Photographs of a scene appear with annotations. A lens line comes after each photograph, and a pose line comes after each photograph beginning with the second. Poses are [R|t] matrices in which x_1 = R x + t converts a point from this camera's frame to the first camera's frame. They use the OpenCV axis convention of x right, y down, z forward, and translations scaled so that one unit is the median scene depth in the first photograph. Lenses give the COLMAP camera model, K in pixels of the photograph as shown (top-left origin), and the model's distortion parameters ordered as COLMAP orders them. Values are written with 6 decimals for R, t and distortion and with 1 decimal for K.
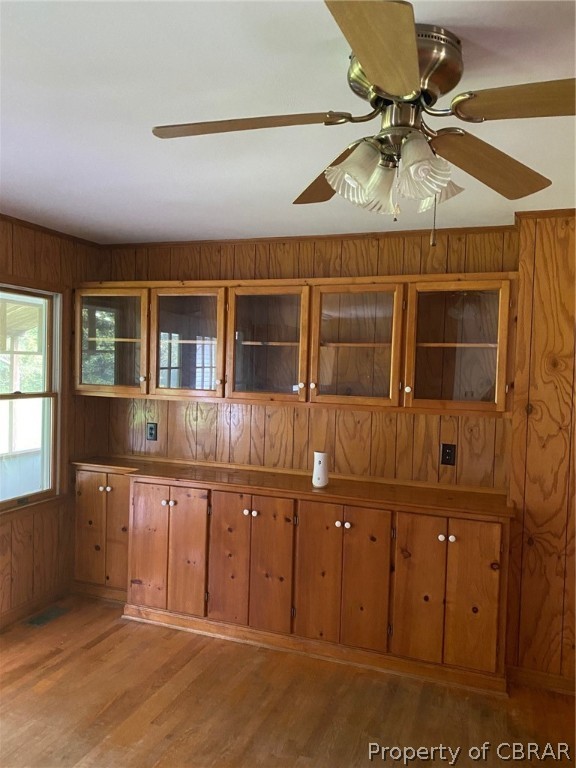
lens RADIAL K [[585.9, 0, 287.5], [0, 585.9, 387.4], [0, 0, 1]] dist [0.009522, -0.000297]
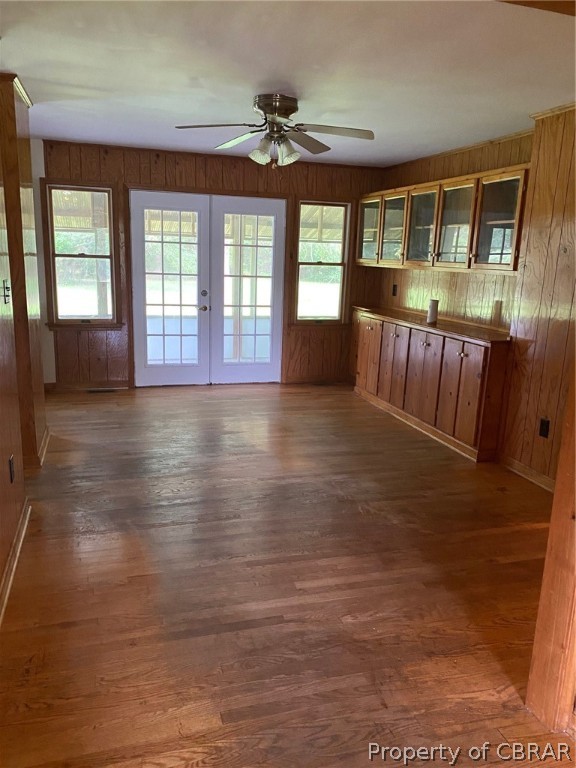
lens RADIAL K [[585.9, 0, 284.8], [0, 585.9, 385.1], [0, 0, 1]] dist [0.009522, -0.000297]
pose [[0.620136, 0.161228, -0.767748, 0.862432], [-0.033963, 0.983253, 0.179051, 0.057552], [0.783759, -0.084961, 0.615227, -0.216813]]
